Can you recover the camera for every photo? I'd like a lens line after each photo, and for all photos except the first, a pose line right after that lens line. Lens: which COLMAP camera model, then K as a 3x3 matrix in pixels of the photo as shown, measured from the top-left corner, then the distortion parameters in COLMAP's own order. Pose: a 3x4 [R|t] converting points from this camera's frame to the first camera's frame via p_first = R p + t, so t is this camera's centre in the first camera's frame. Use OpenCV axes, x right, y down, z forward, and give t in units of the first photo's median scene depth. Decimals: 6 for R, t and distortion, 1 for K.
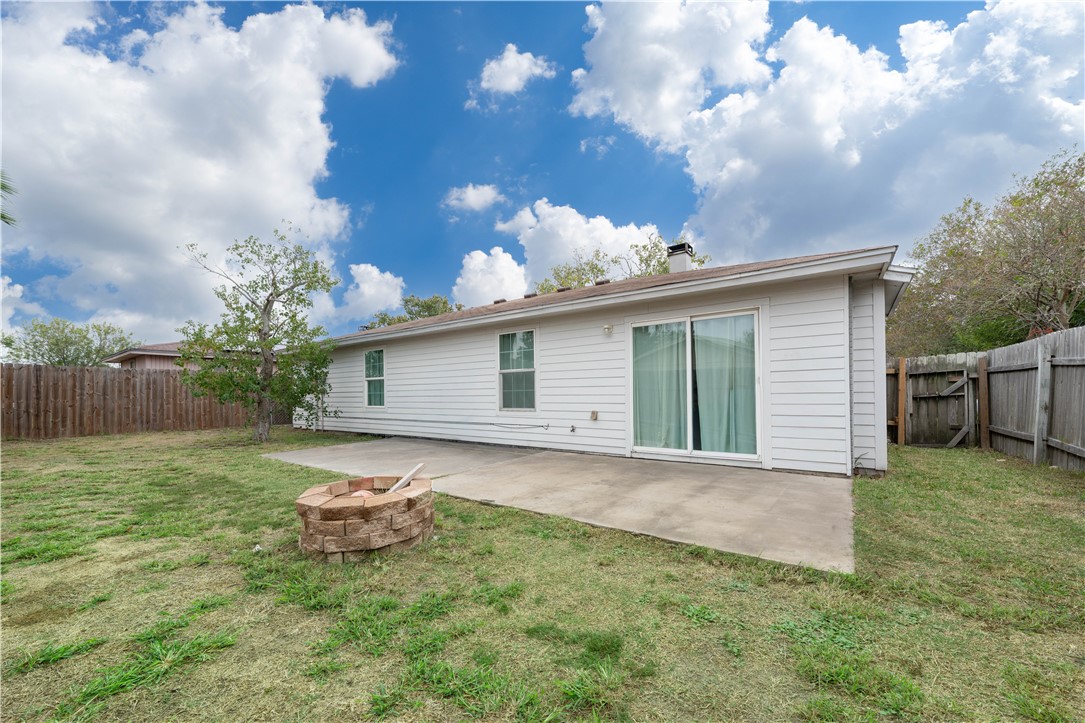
lens RADIAL K [[407.2, 0, 542.1], [0, 407.2, 389.9], [0, 0, 1]] dist [-0.000223, -0.000011]
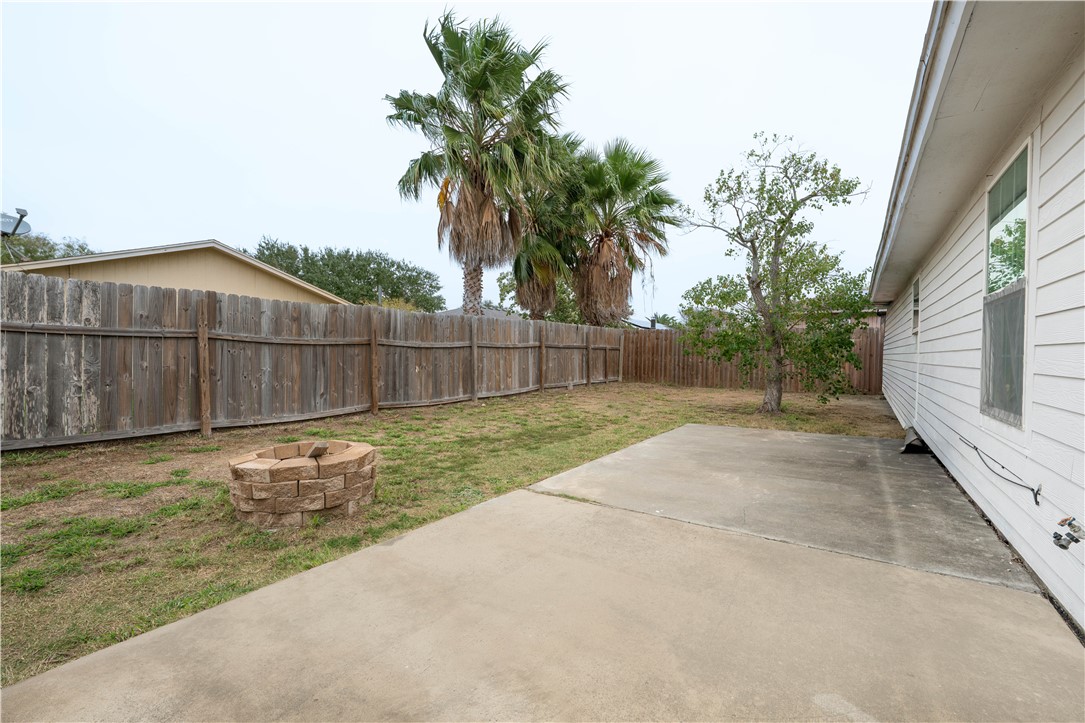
lens RADIAL K [[454.6, 0, 542.5], [0, 454.6, 361.5], [0, 0, 1]] dist [-0.000098, -0.000004]
pose [[0.025957, 0.030593, -0.999195, 0.287919], [-0.001841, 0.999531, 0.030556, -0.005344], [0.999661, 0.001046, 0.026001, 0.657554]]
